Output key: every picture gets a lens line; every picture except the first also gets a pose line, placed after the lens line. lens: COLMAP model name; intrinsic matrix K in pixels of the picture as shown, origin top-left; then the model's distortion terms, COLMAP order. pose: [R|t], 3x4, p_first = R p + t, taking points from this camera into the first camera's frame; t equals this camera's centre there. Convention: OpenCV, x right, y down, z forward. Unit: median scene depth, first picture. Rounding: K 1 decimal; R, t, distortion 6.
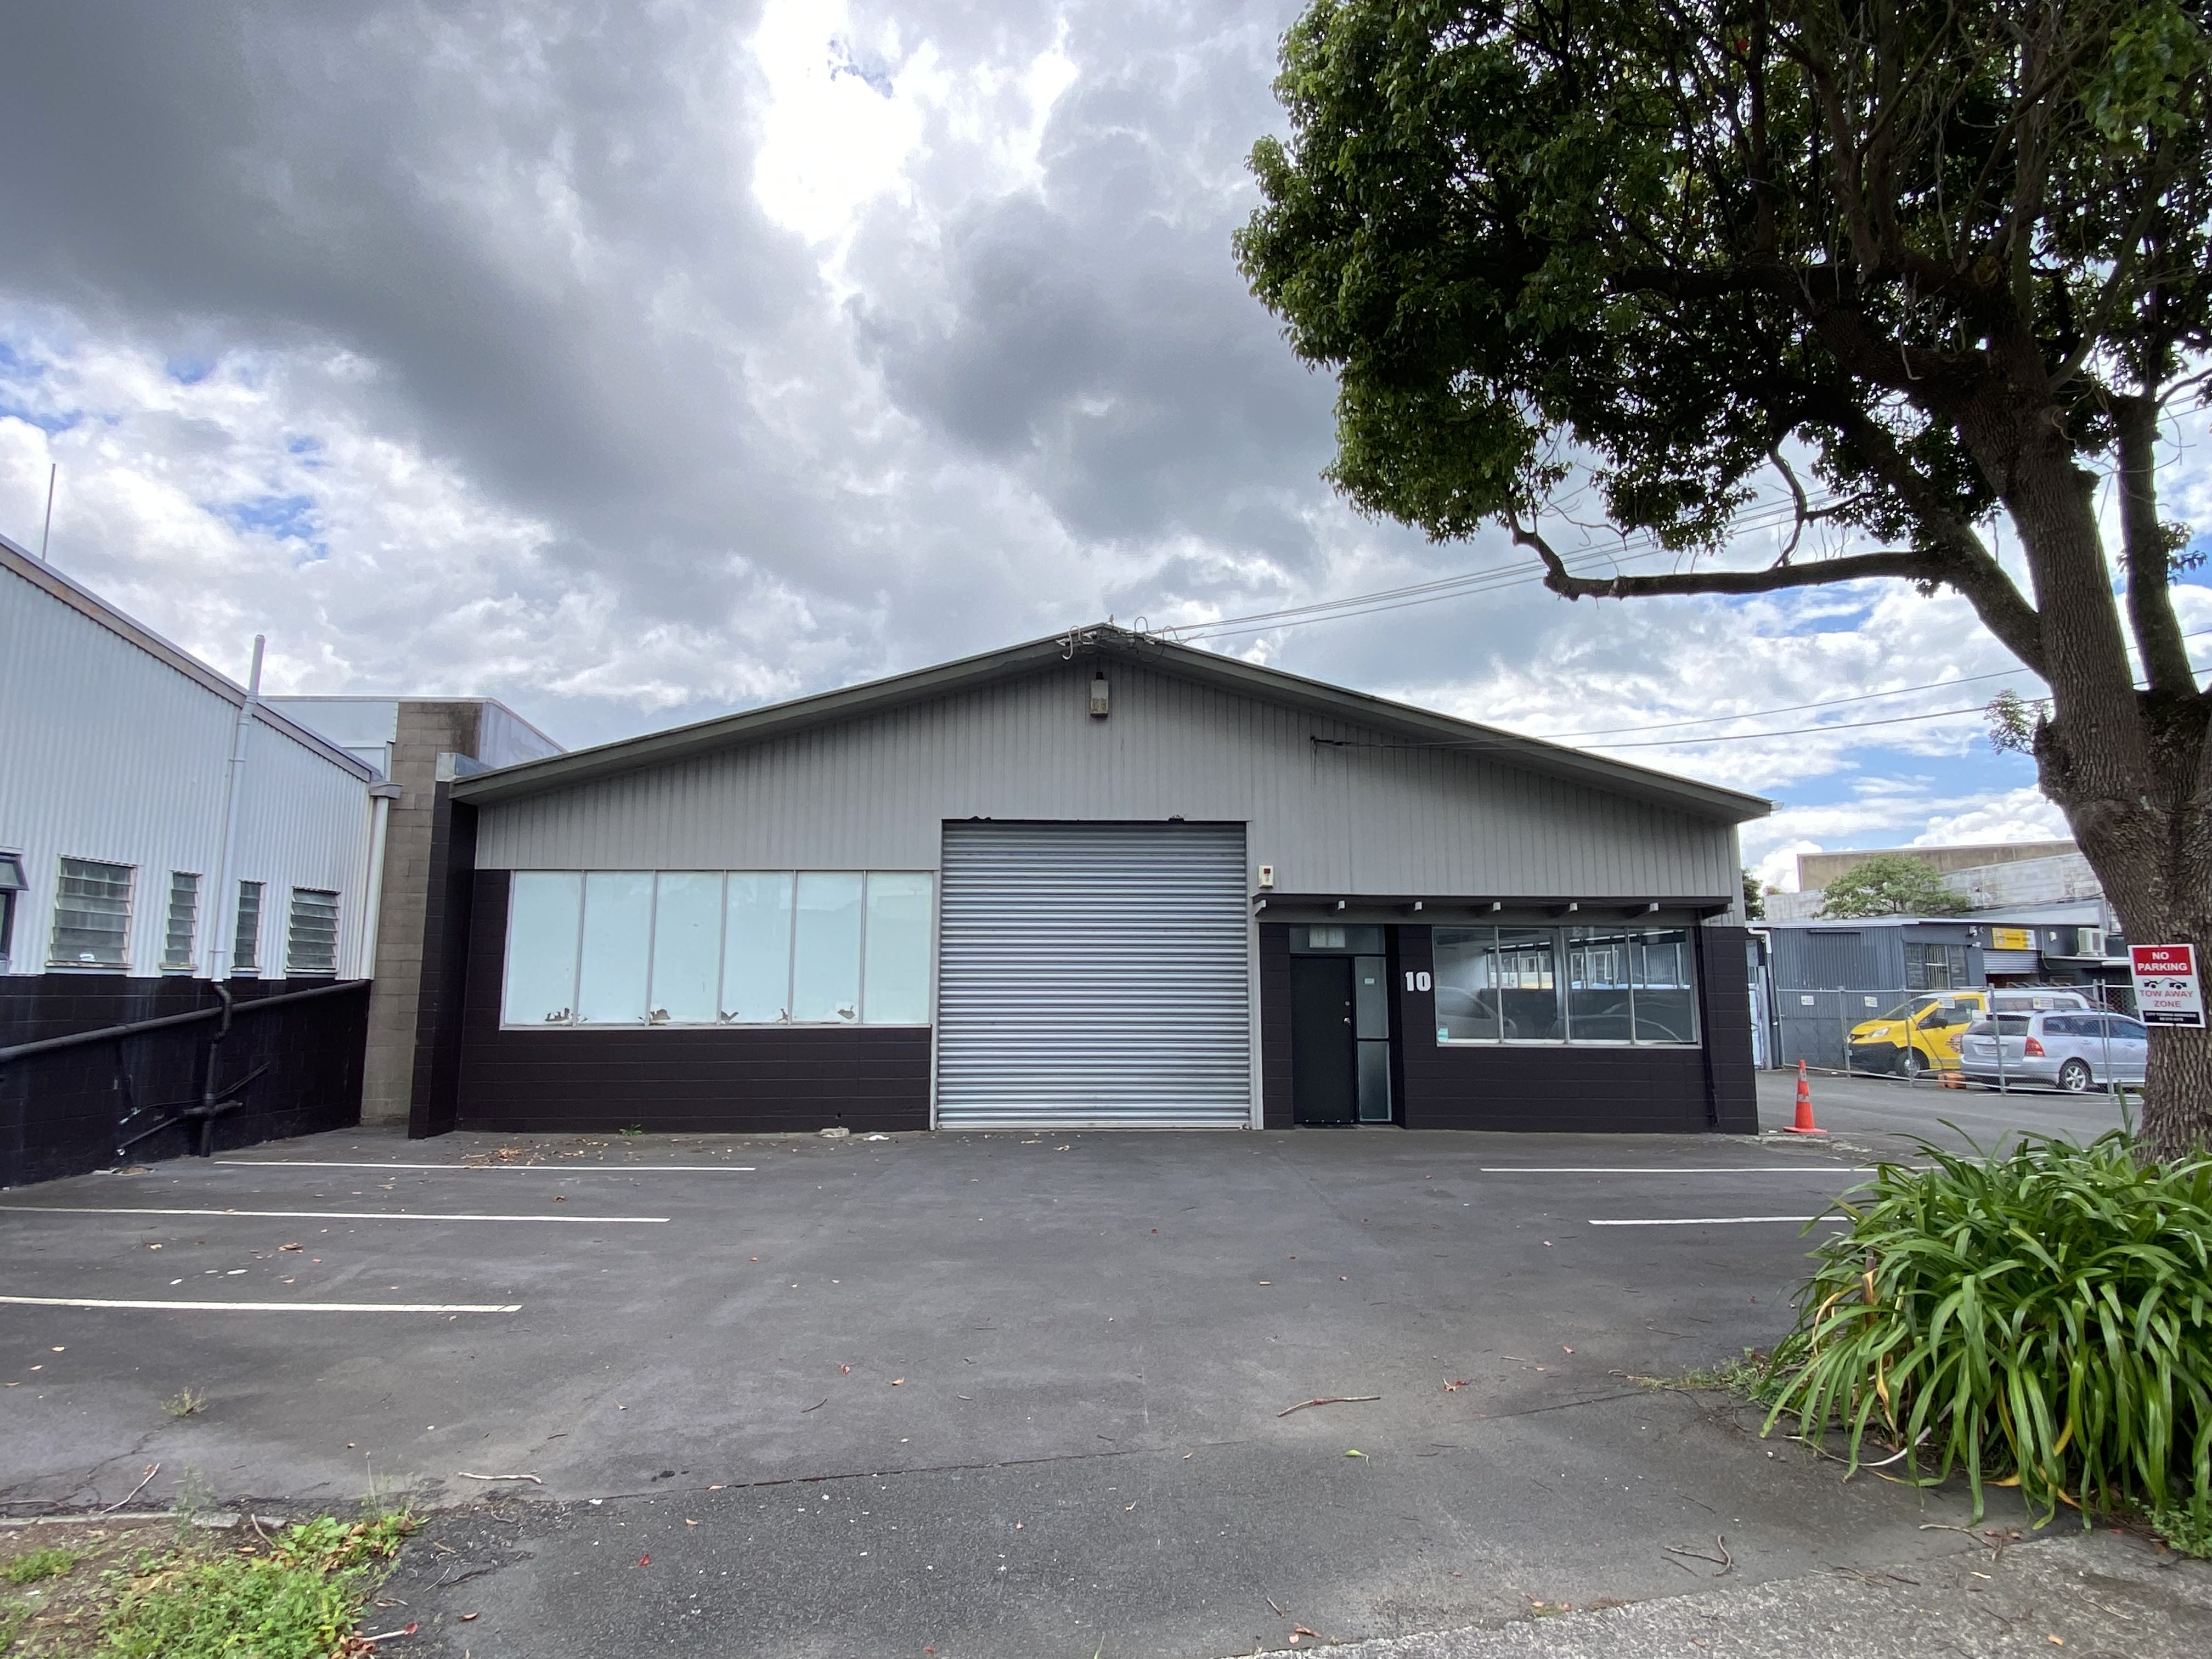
lens RADIAL K [[1237.0, 0, 1106.0], [0, 1237.0, 829.5], [0, 0, 1]] dist [0.001306, 0.000055]
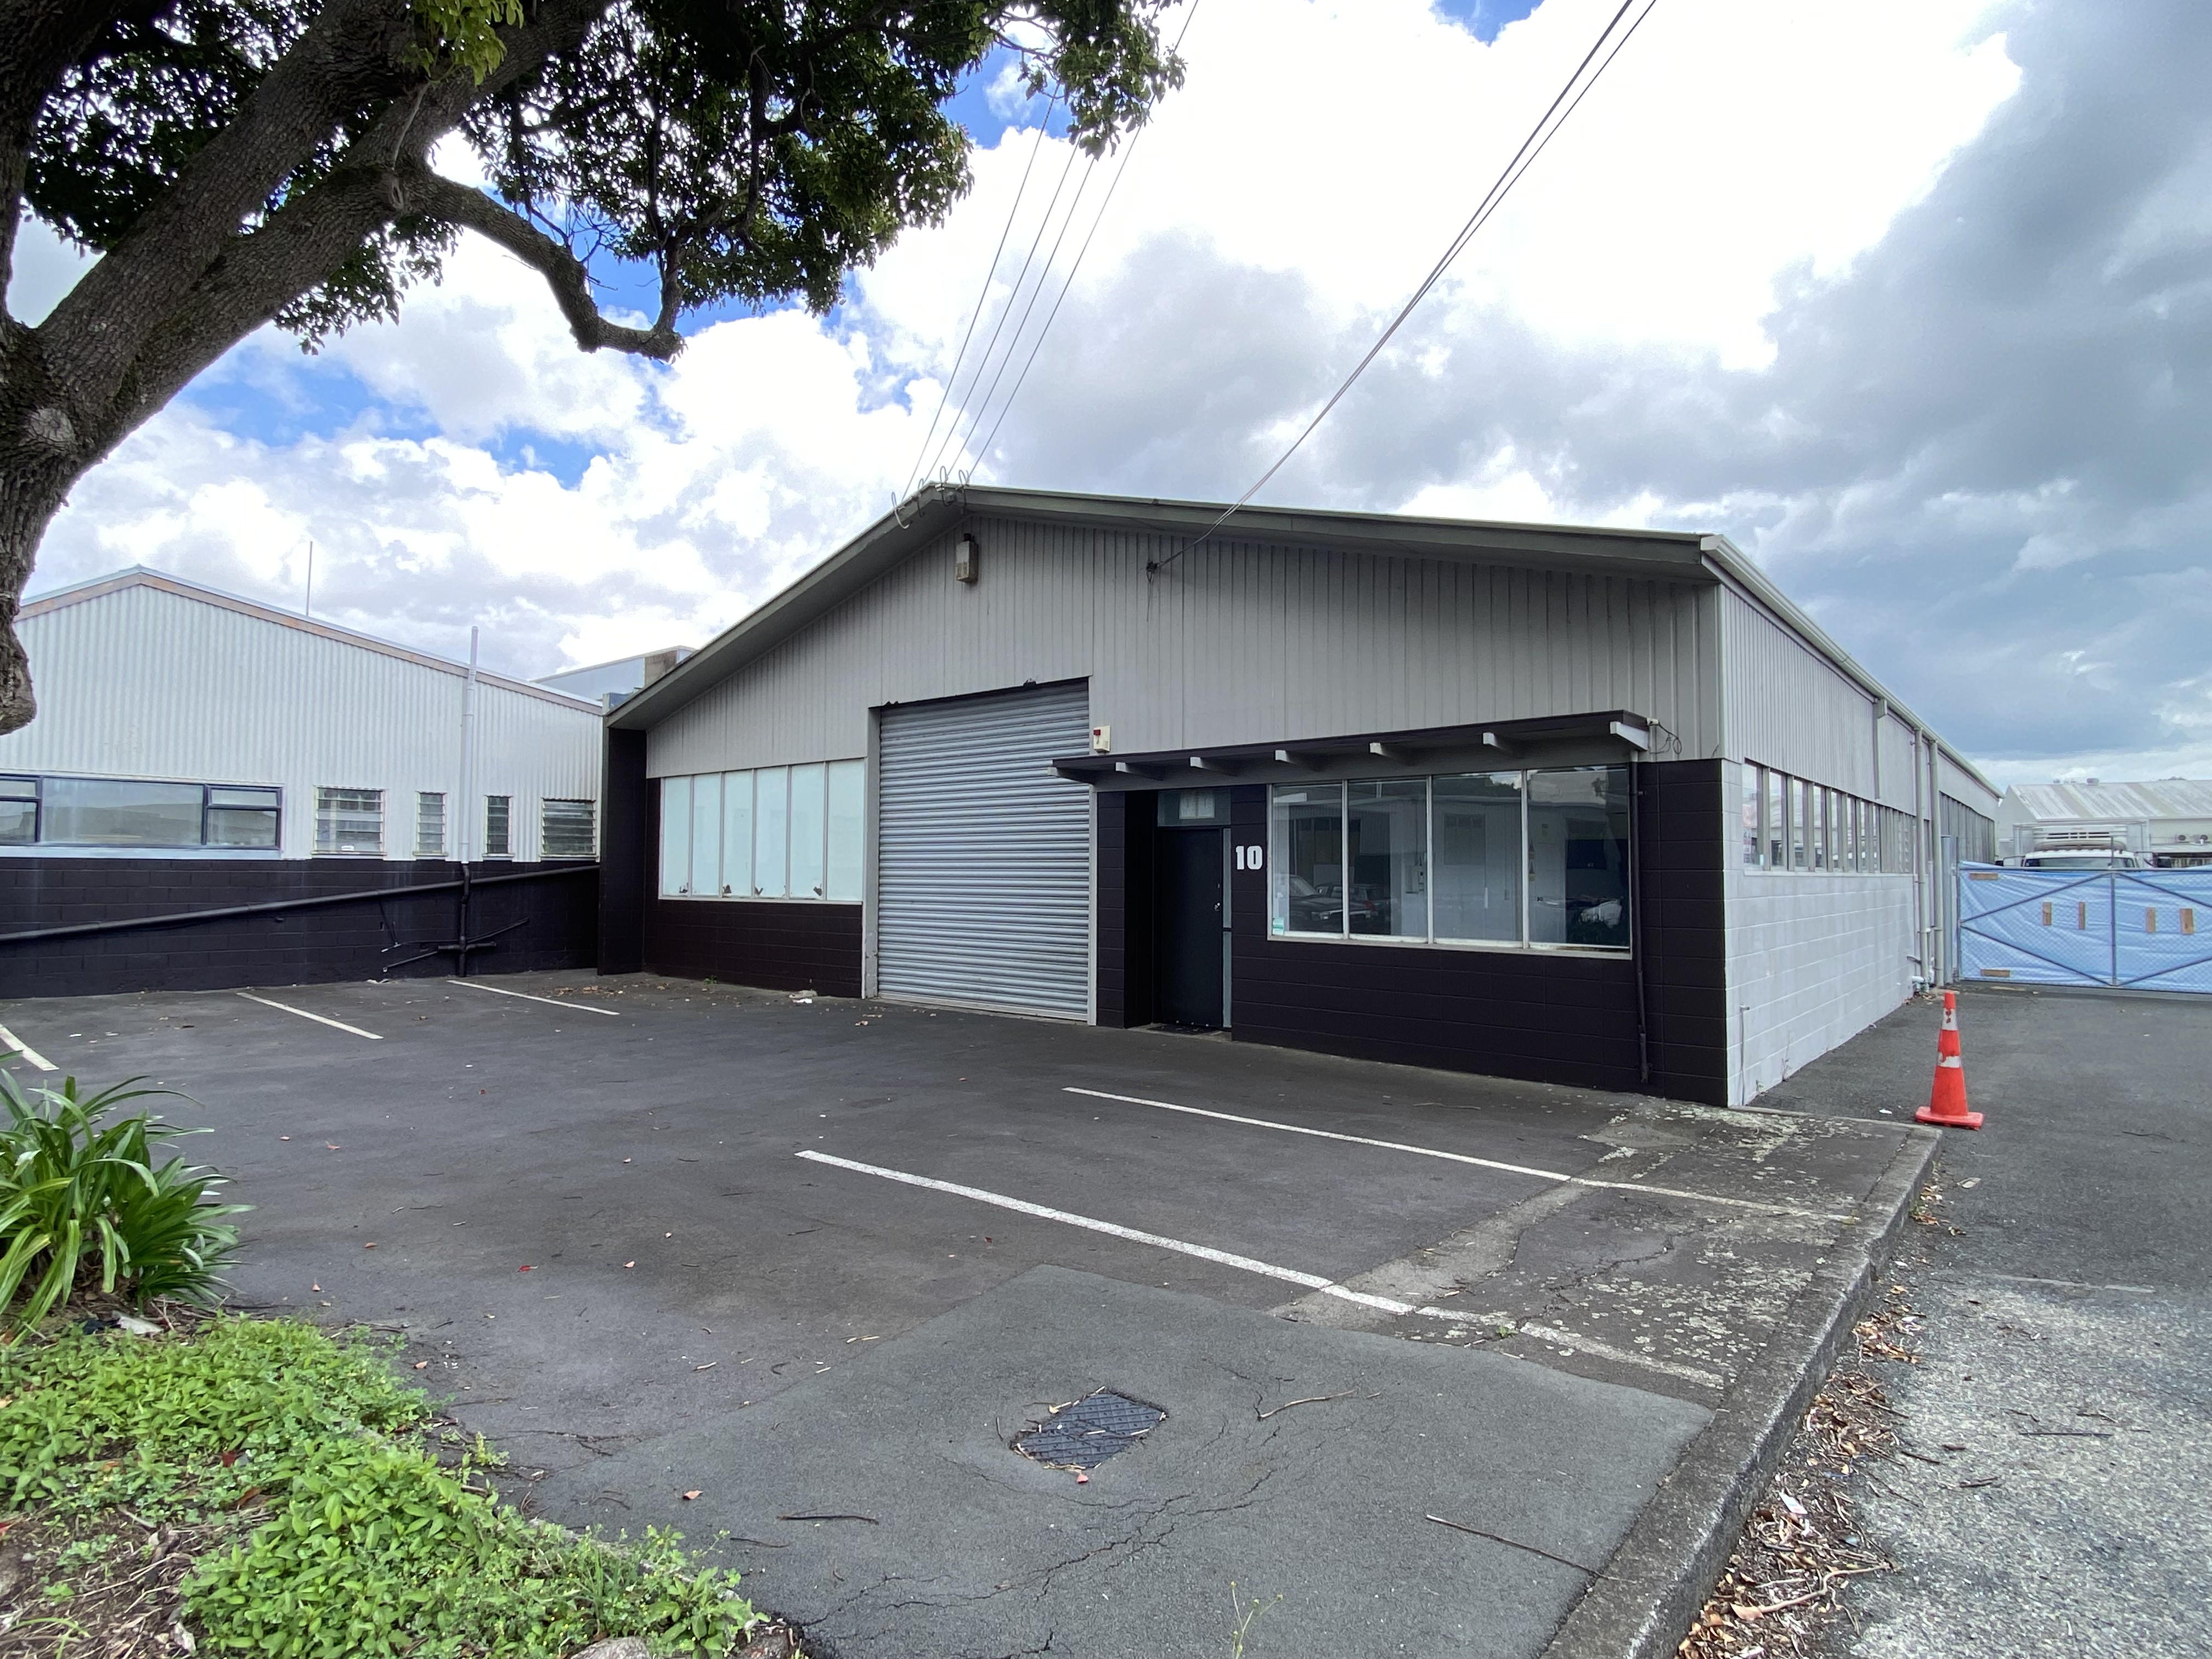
lens RADIAL K [[1148.3, 0, 1106.0], [0, 1148.3, 829.5], [0, 0, 1]] dist [-0.000341, -0.000106]
pose [[0.747472, -0.024465, -0.663842, 0.678819], [0.082824, 0.994956, 0.056591, 0.057380], [0.659109, -0.097283, 0.745728, 0.406327]]
